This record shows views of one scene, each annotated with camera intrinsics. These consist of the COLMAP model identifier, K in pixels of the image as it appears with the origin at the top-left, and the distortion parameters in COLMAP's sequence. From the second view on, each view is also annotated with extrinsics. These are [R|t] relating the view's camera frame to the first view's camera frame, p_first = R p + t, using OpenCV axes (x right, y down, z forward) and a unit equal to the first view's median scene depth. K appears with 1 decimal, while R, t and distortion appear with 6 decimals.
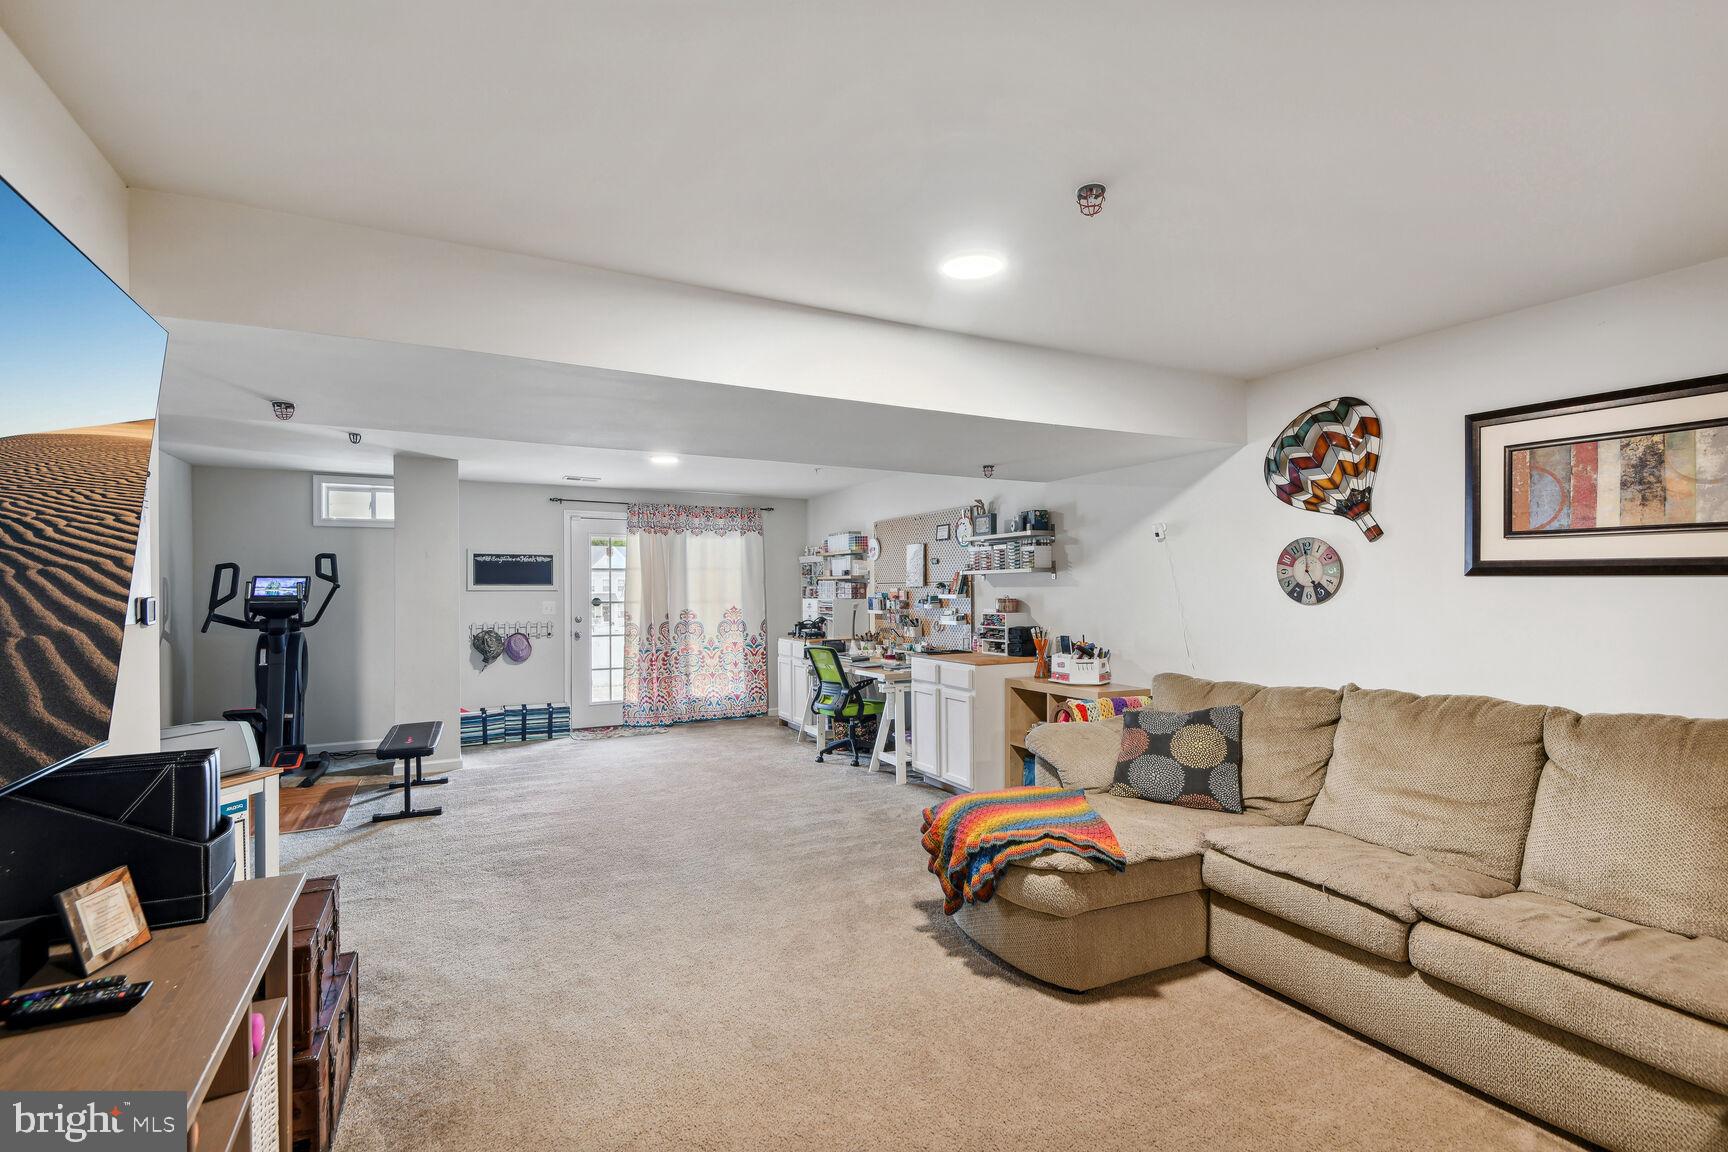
lens RADIAL K [[793.9, 0, 864.0], [0, 793.9, 576.0], [0, 0, 1]] dist [-0.003453, -0.000257]
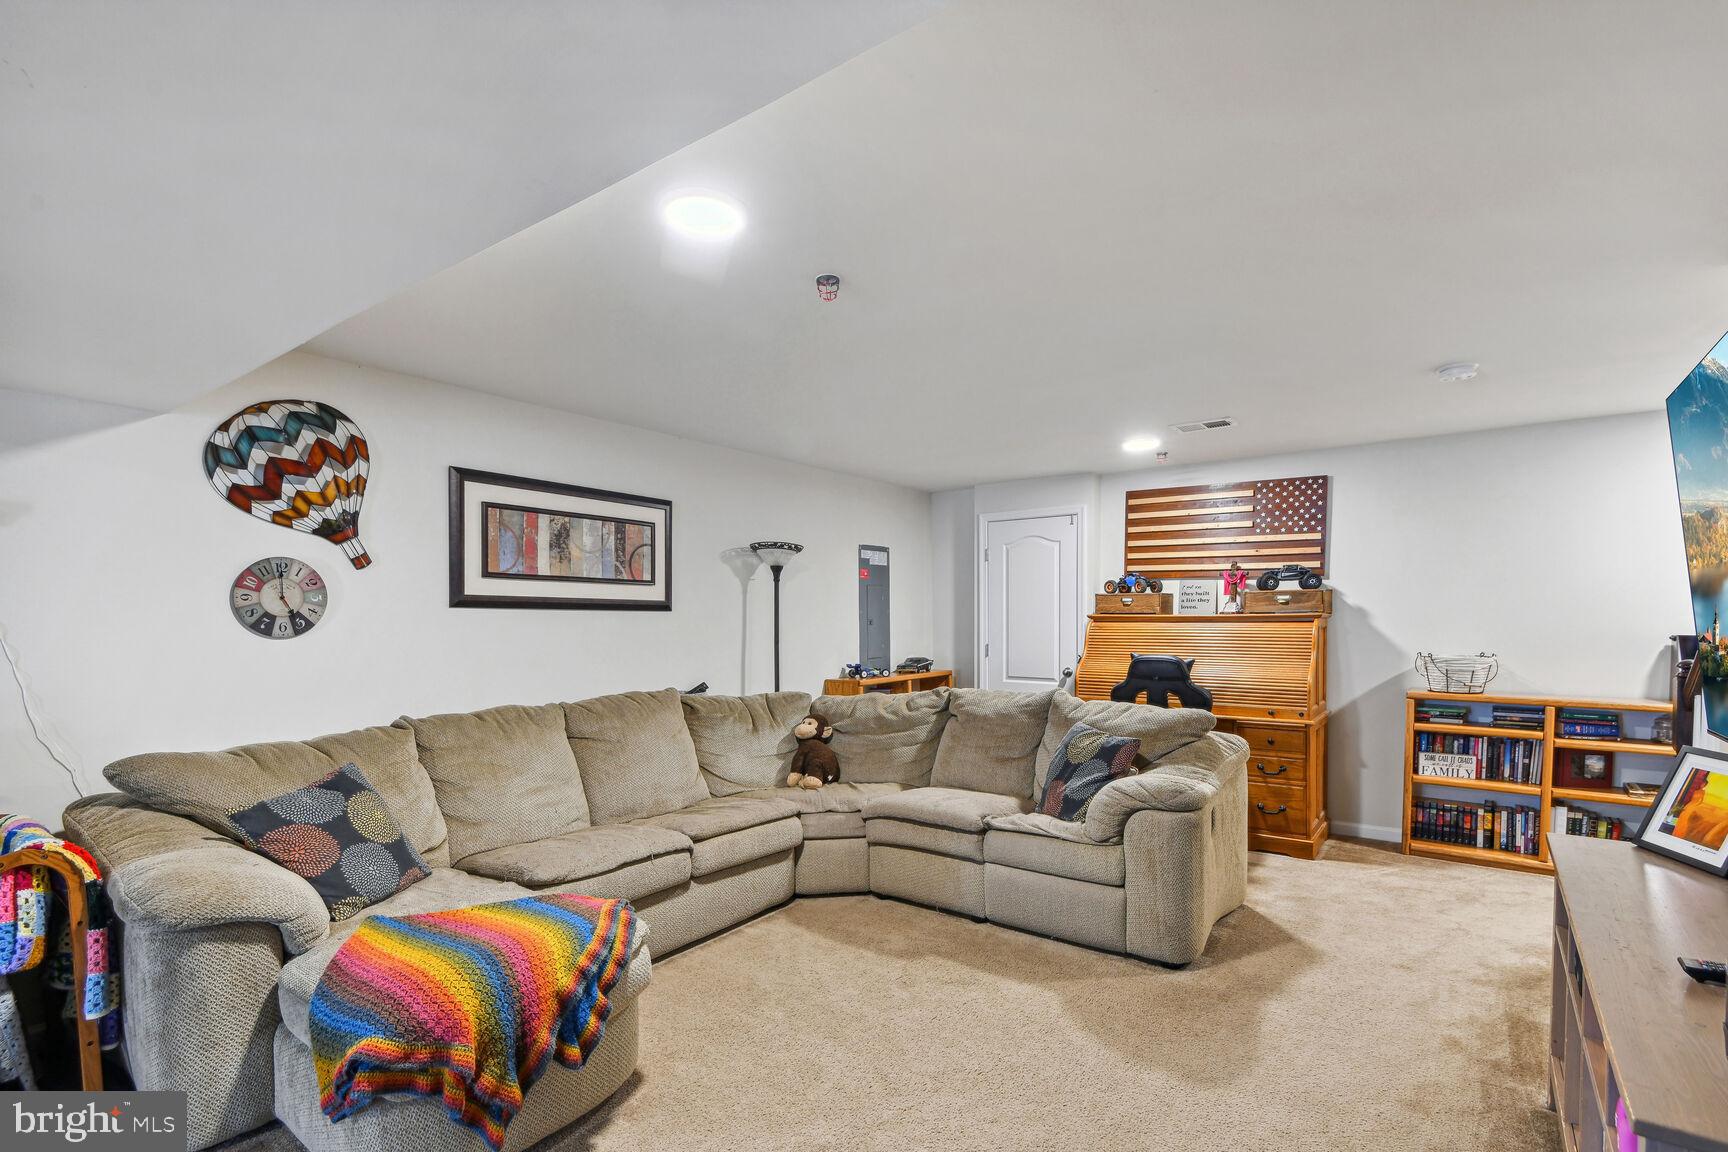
lens RADIAL K [[812.6, 0, 863.0], [0, 812.6, 633.0], [0, 0, 1]] dist [-0.000473, 0.000000]
pose [[-0.425310, -0.004653, 0.905036, -0.490089], [-0.001707, 0.999989, 0.004339, 0.027331], [-0.905046, 0.000301, -0.425314, 0.864055]]
